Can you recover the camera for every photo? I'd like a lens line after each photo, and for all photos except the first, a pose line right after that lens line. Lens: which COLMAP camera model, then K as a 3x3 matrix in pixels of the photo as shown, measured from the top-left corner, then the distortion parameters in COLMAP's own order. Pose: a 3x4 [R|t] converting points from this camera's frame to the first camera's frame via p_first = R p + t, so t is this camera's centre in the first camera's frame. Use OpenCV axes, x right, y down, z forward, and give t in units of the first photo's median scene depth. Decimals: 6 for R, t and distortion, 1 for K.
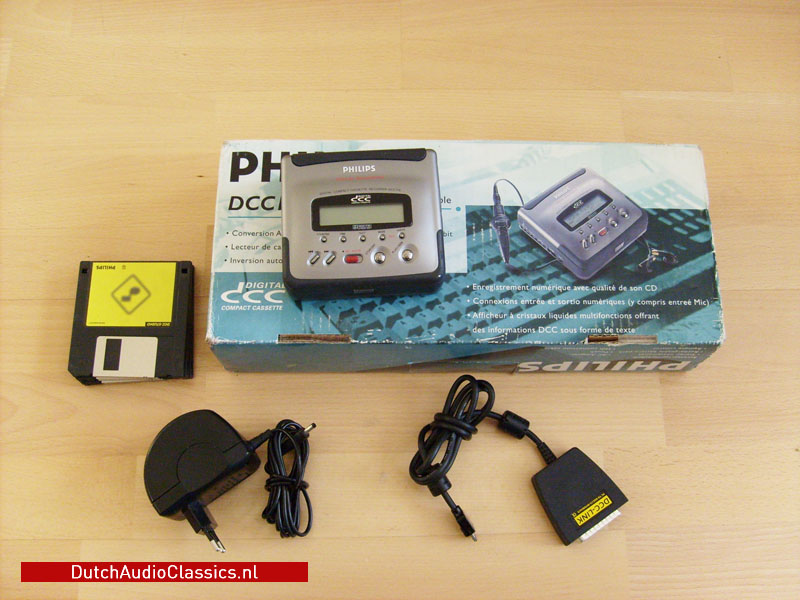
lens RADIAL K [[826.4, 0, 402.3], [0, 826.4, 296.9], [0, 0, 1]] dist [-0.107702, 0.000000]
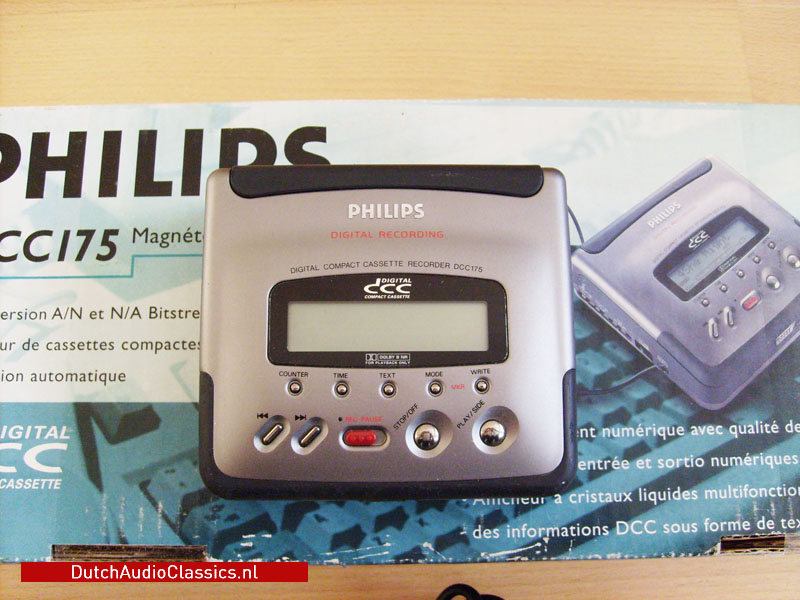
lens RADIAL K [[826.4, 0, 402.1], [0, 826.4, 306.4], [0, 0, 1]] dist [-0.107702, 0.000000]
pose [[0.999962, -0.008157, -0.003141, 0.047286], [0.008437, 0.994649, 0.102970, -0.127573], [0.002284, -0.102993, 0.994679, 0.546986]]
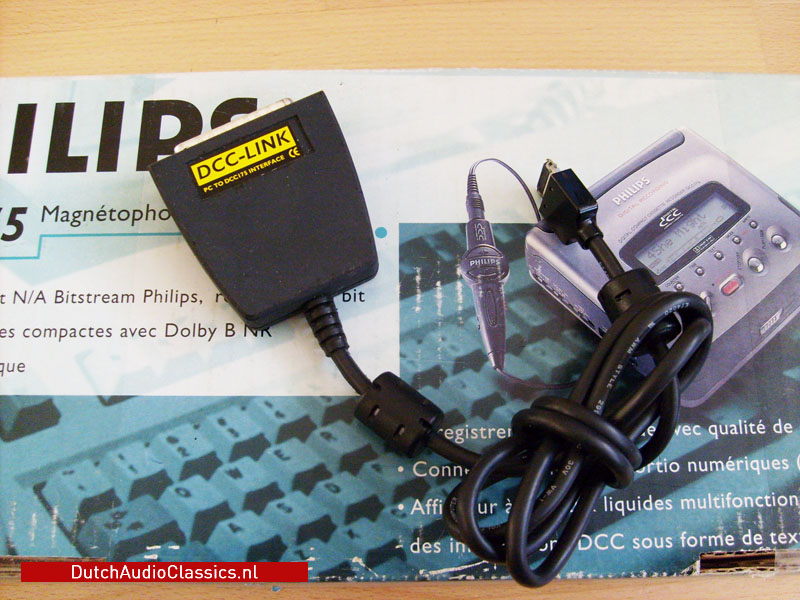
lens RADIAL K [[826.4, 0, 401.1], [0, 826.4, 307.7], [0, 0, 1]] dist [-0.107702, 0.000000]
pose [[0.999859, -0.008035, -0.014736, 0.085179], [0.008615, 0.999172, 0.039764, -0.087083], [0.014405, -0.039885, 0.999100, 0.596308]]
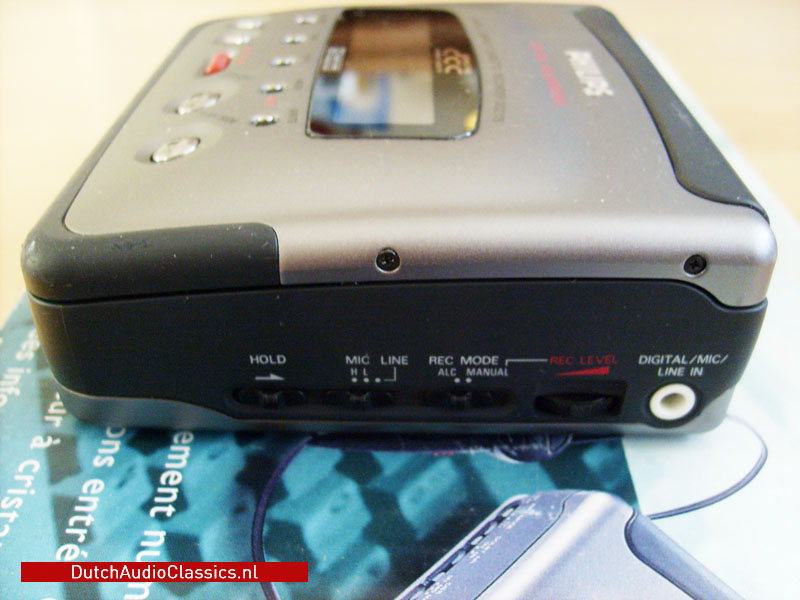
lens RADIAL K [[826.4, 0, 405.1], [0, 826.4, 299.8], [0, 0, 1]] dist [-0.107702, 0.000000]
pose [[-0.007838, 0.546378, -0.837502, 0.276231], [-0.952434, 0.251077, 0.172713, -0.105805], [0.304644, 0.799019, 0.518421, 0.874550]]
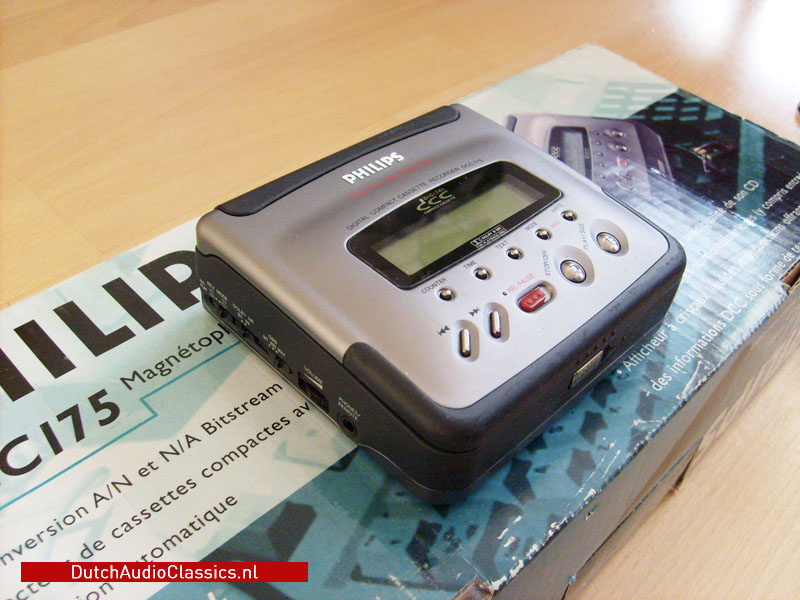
lens RADIAL K [[826.4, 0, 399.8], [0, 826.4, 304.3], [0, 0, 1]] dist [-0.107702, 0.000000]
pose [[0.704212, -0.451358, 0.548051, -0.209325], [0.646364, 0.726954, -0.231841, 0.021082], [-0.293765, 0.517506, 0.803672, 0.661396]]
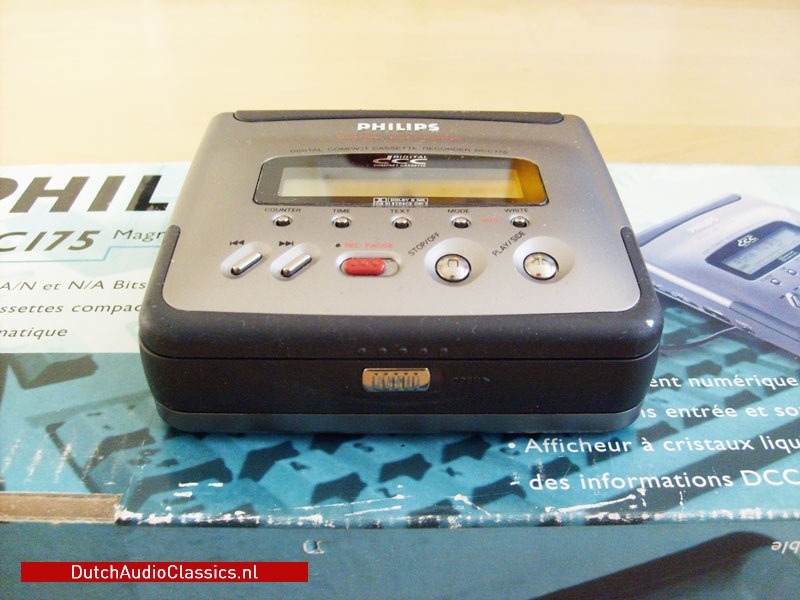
lens RADIAL K [[826.4, 0, 402.2], [0, 826.4, 302.5], [0, 0, 1]] dist [-0.107702, 0.000000]
pose [[0.999864, -0.016416, -0.001674, 0.039606], [0.012384, 0.813572, -0.581332, 0.154957], [0.010905, 0.581232, 0.813665, 0.698541]]
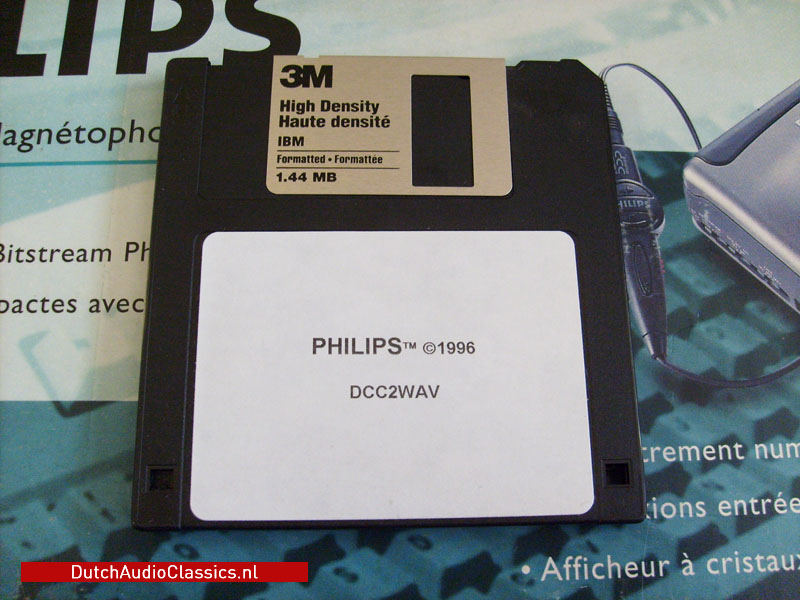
lens RADIAL K [[826.4, 0, 405.0], [0, 826.4, 308.0], [0, 0, 1]] dist [-0.107702, 0.000000]
pose [[0.999805, -0.008614, 0.017765, 0.038142], [0.008273, 0.999782, 0.019182, -0.063224], [-0.017927, -0.019031, 0.999658, 0.731151]]
